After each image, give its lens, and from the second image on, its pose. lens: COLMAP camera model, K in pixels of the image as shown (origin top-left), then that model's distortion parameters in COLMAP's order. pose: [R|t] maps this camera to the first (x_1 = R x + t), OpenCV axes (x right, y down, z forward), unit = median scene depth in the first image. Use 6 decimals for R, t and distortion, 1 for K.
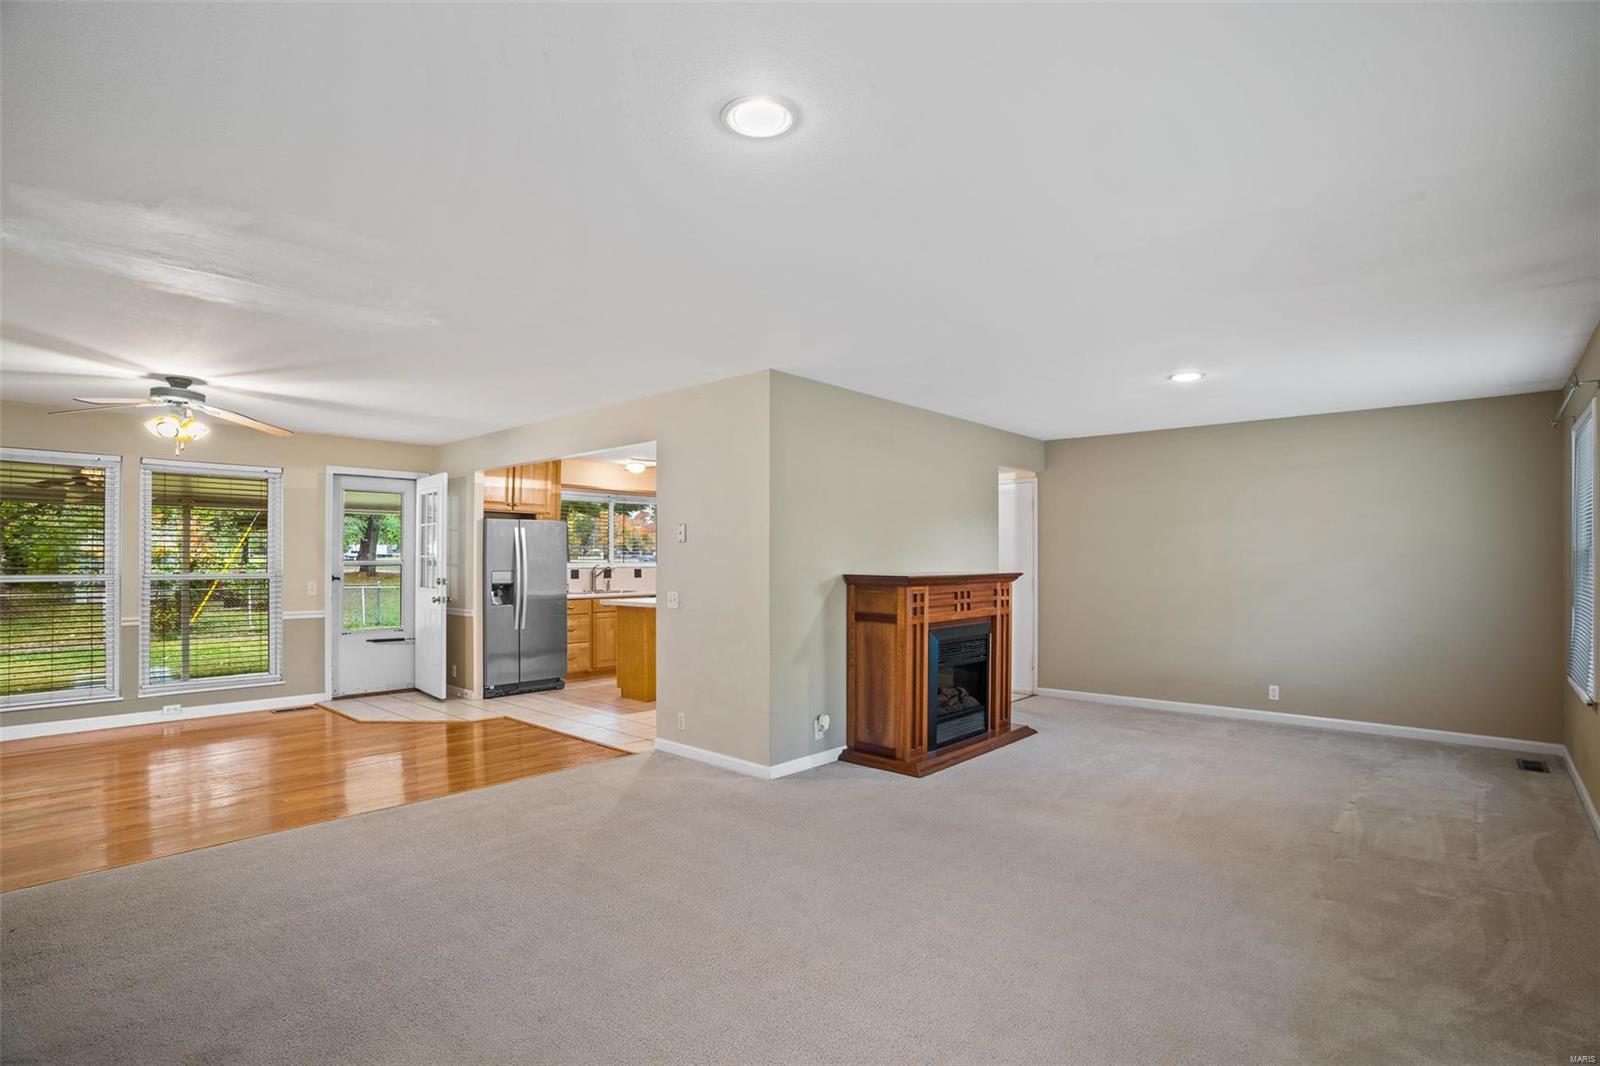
lens RADIAL K [[793.6, 0, 781.0], [0, 793.6, 594.7], [0, 0, 1]] dist [-0.047404, 0.000691]
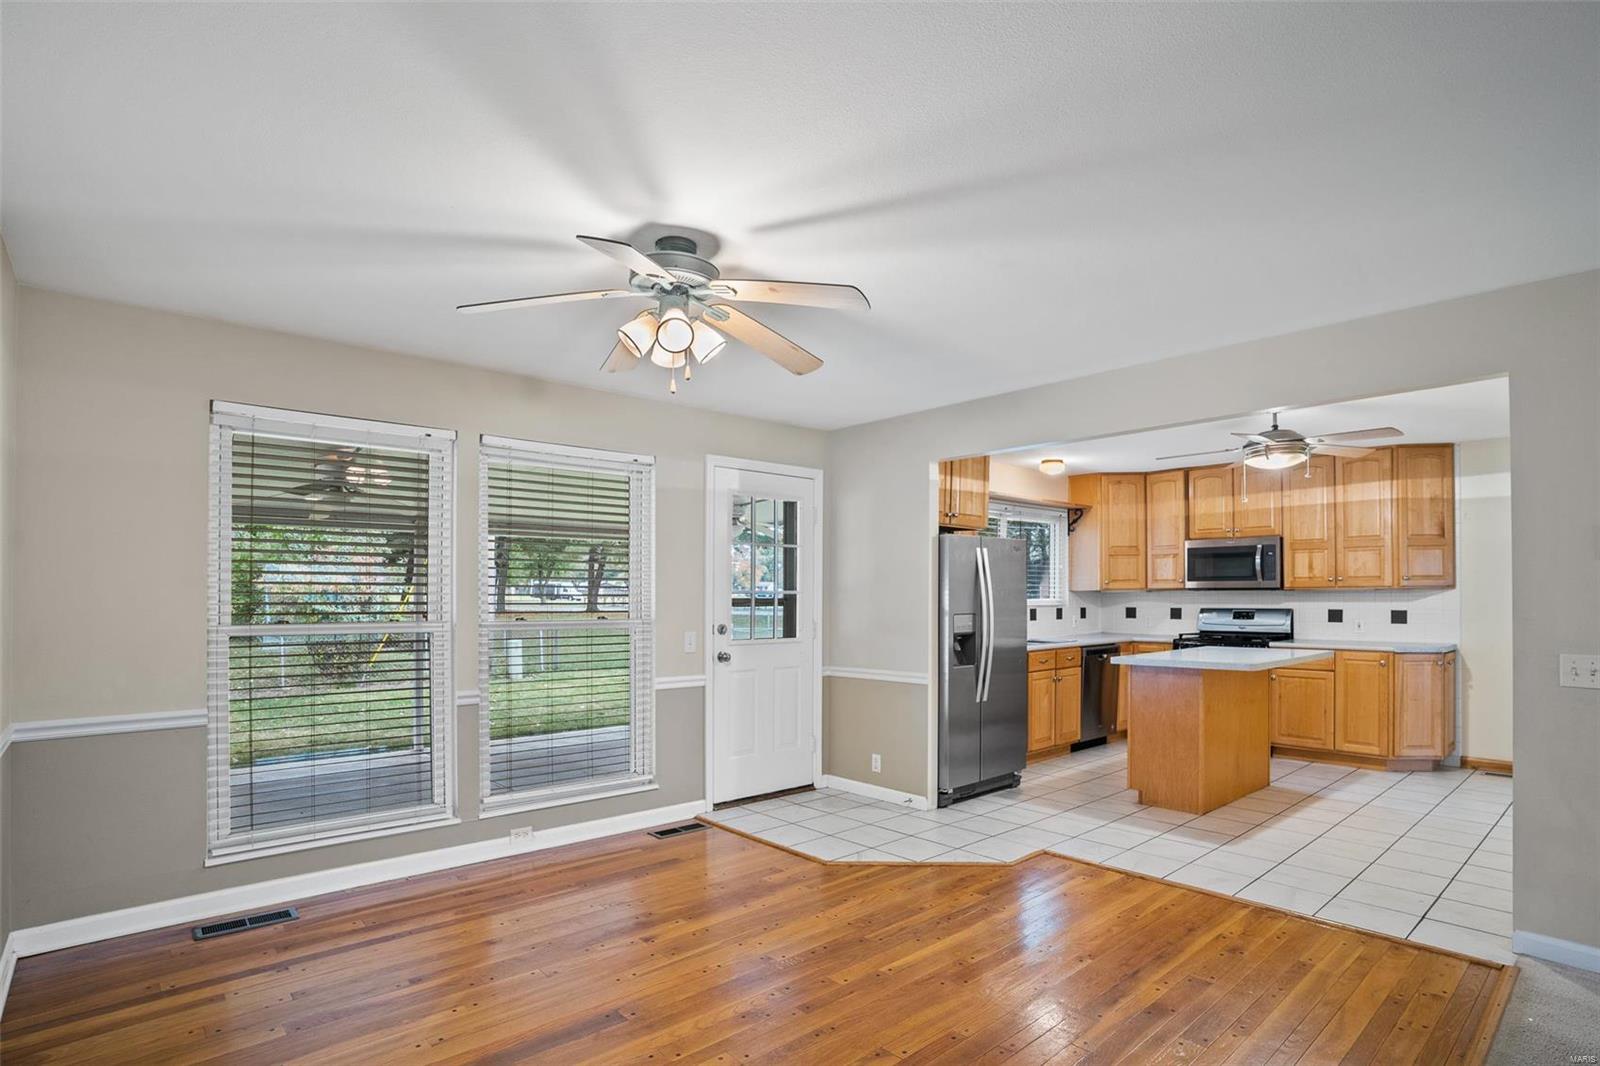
lens RADIAL K [[793.6, 0, 781.0], [0, 793.6, 594.7], [0, 0, 1]] dist [-0.047404, 0.000691]
pose [[0.993017, -0.009253, -0.117610, -0.418502], [0.003609, 0.998835, -0.048116, -0.013588], [0.117919, 0.047355, 0.991893, 0.316889]]
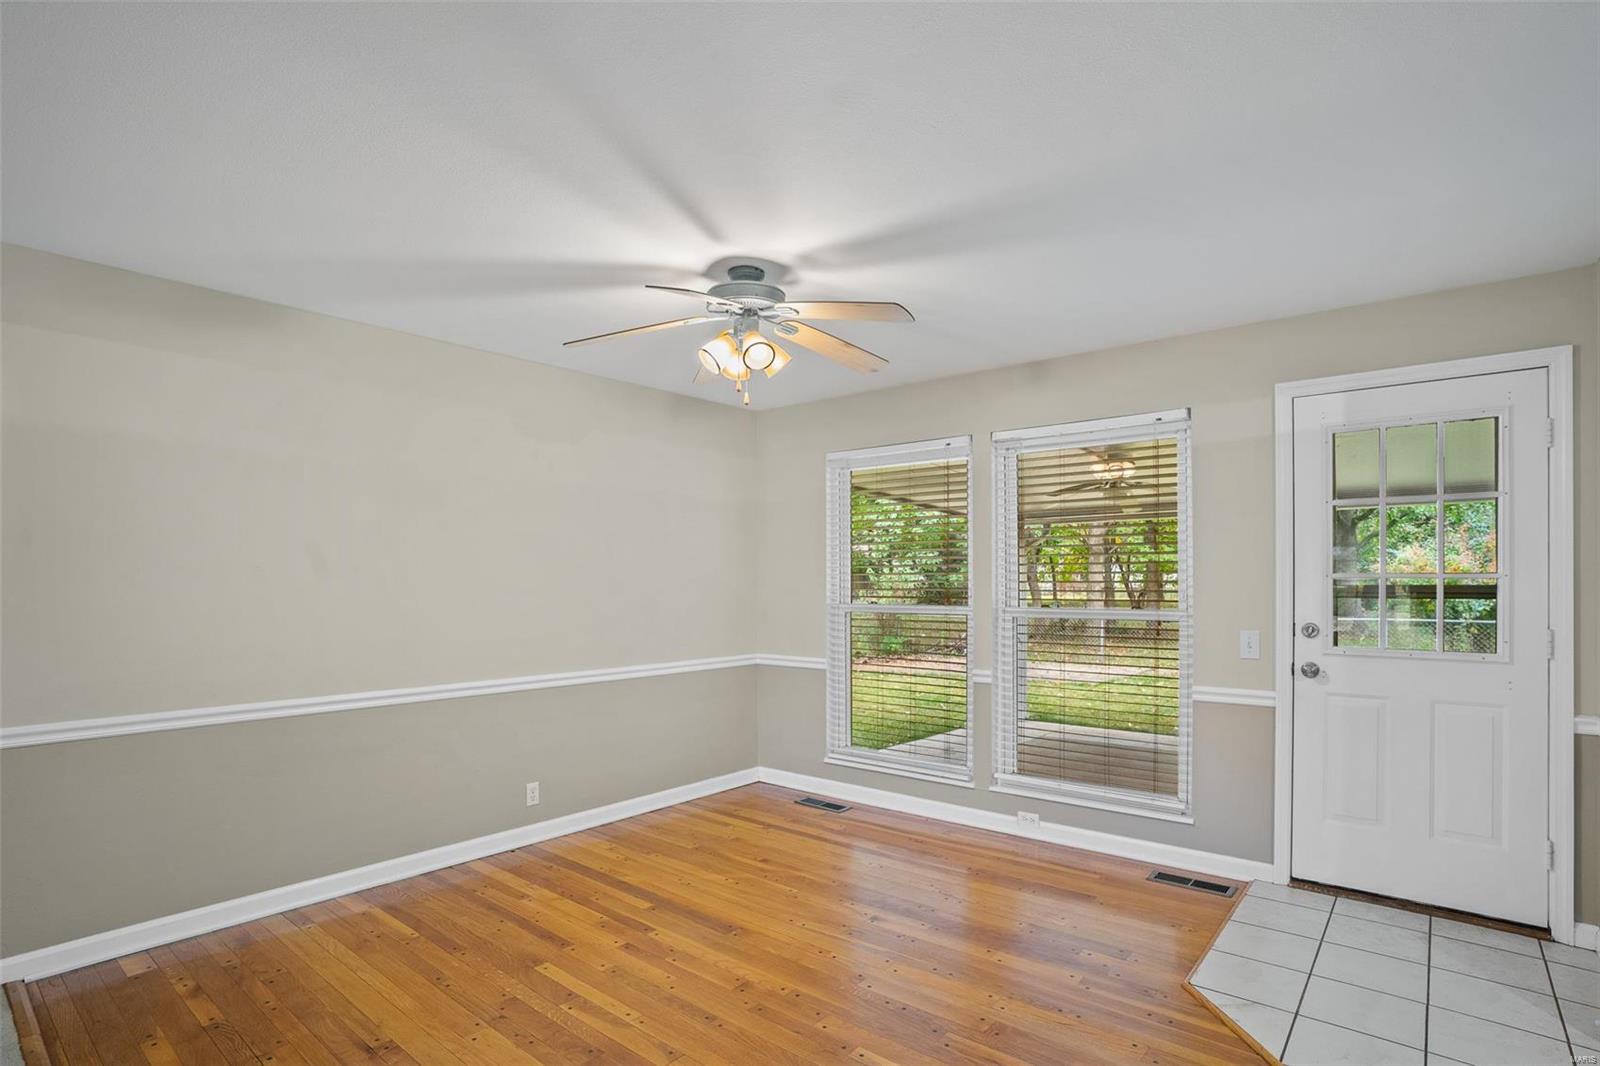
lens RADIAL K [[787.5, 0, 824.7], [0, 787.5, 575.3], [0, 0, 1]] dist [-0.084931, 0.038053]
pose [[0.075044, -0.019998, -0.996980, -0.132678], [-0.044390, 0.998741, -0.023375, -0.025411], [0.996192, 0.046010, 0.074062, 0.648475]]
